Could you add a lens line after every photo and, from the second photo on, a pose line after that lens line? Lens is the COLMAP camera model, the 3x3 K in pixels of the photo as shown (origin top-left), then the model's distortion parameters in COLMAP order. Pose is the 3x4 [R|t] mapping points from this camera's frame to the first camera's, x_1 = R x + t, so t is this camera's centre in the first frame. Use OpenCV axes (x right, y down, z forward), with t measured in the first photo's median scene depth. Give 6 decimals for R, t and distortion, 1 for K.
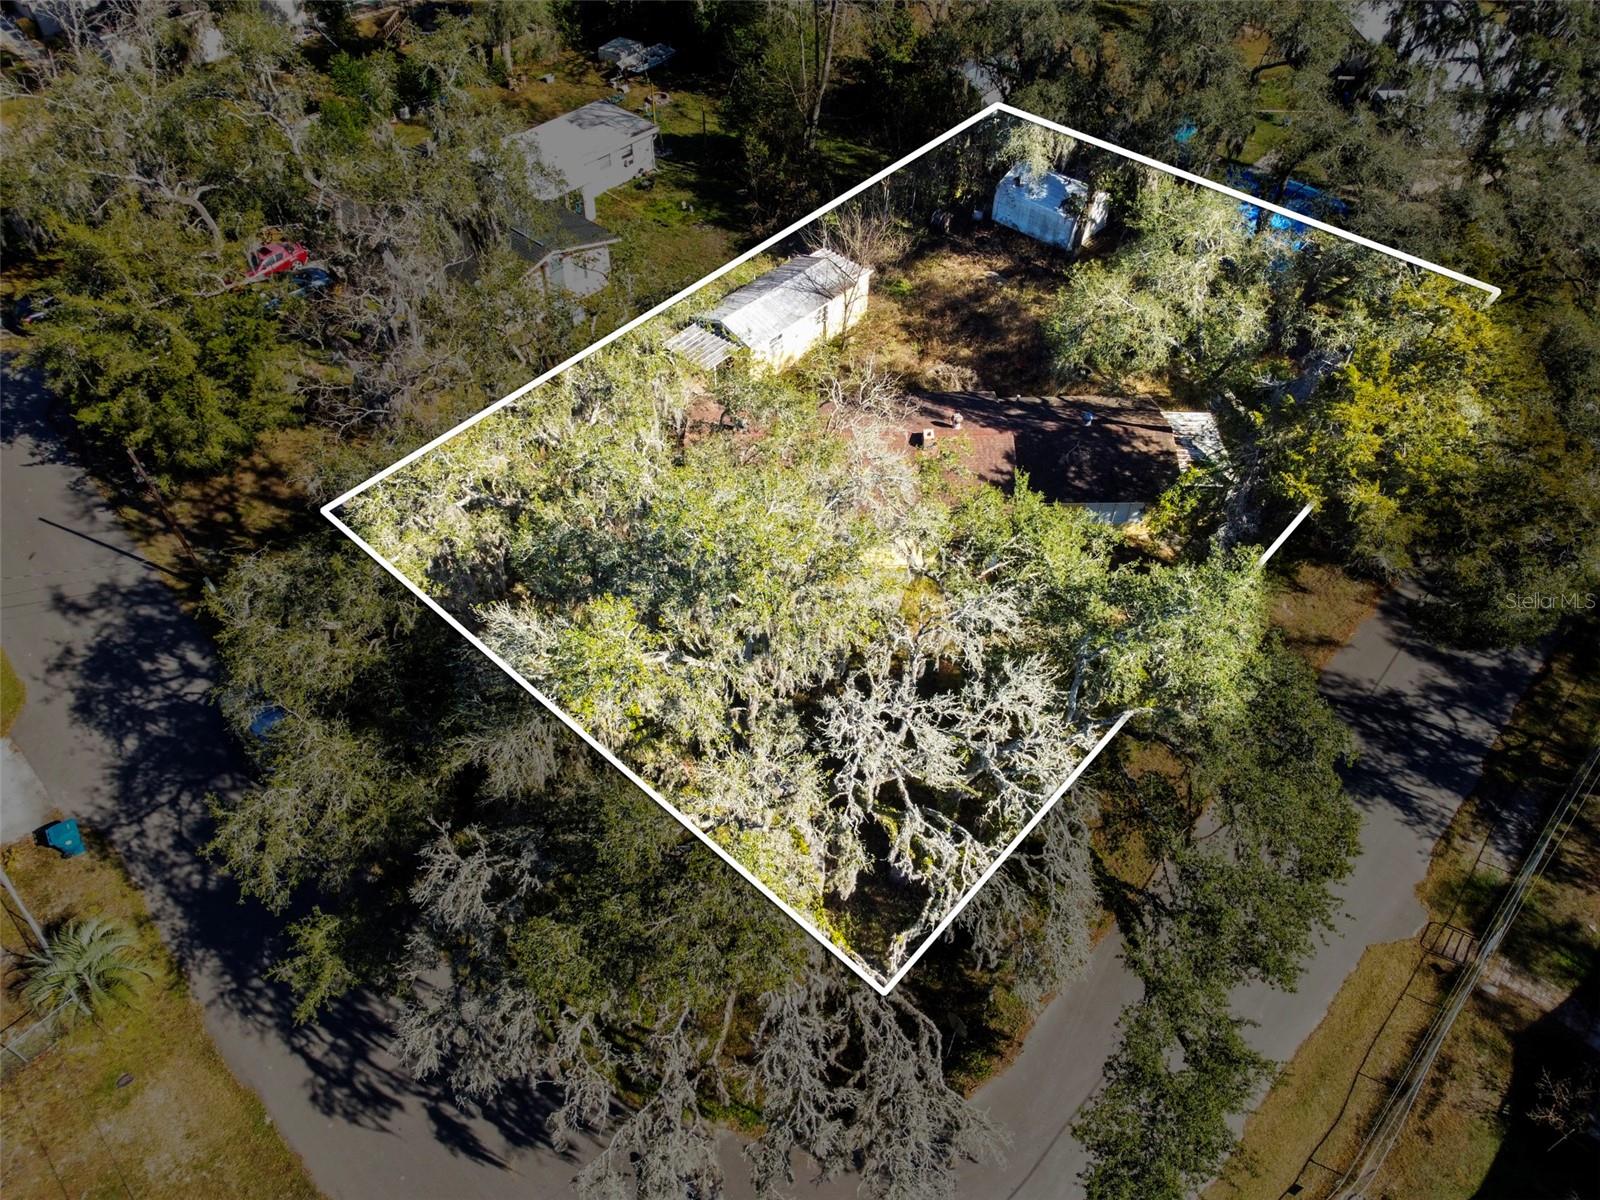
lens RADIAL K [[1208.3, 0, 800.0], [0, 1208.3, 600.0], [0, 0, 1]] dist [0.003417, 0.004606]
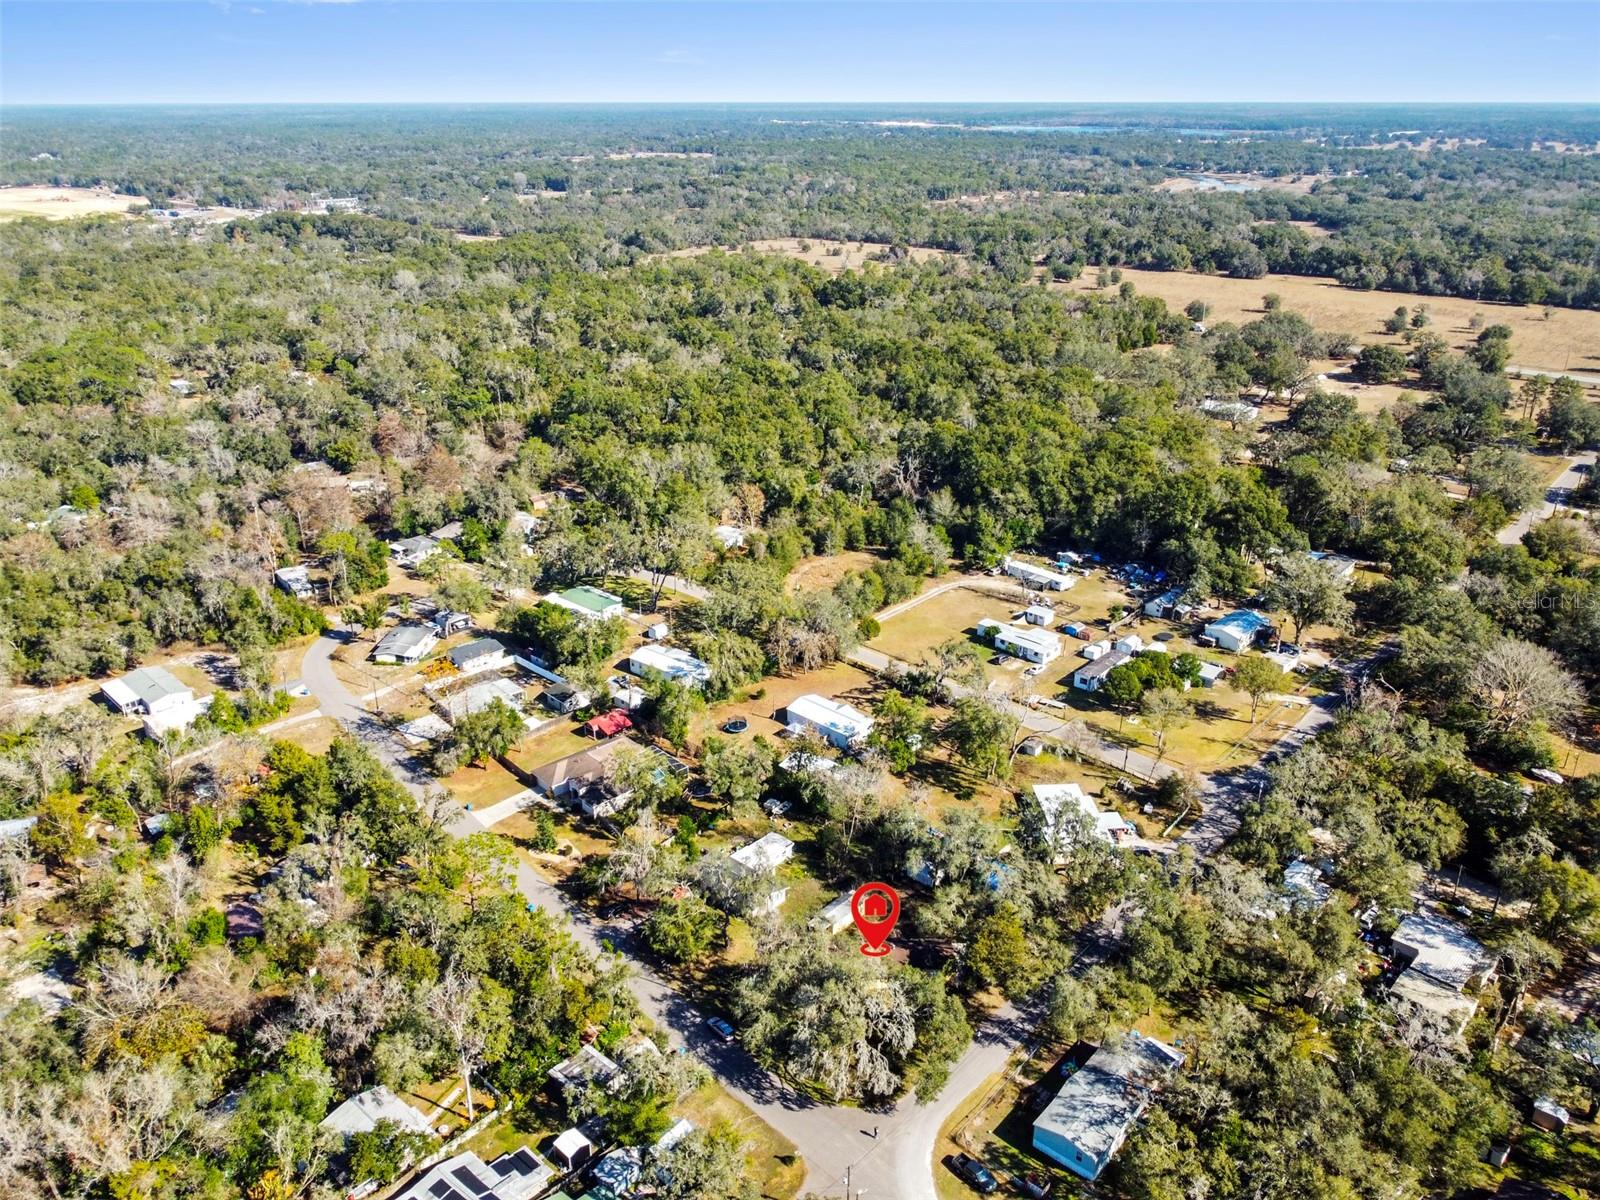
lens RADIAL K [[1187.9, 0, 790.8], [0, 1187.9, 636.6], [0, 0, 1]] dist [-0.000997, 0.003288]
pose [[0.999968, -0.006239, 0.005064, -0.200708], [0.007678, 0.927813, -0.372966, 0.331674], [-0.002371, 0.372992, 0.927831, -2.782638]]
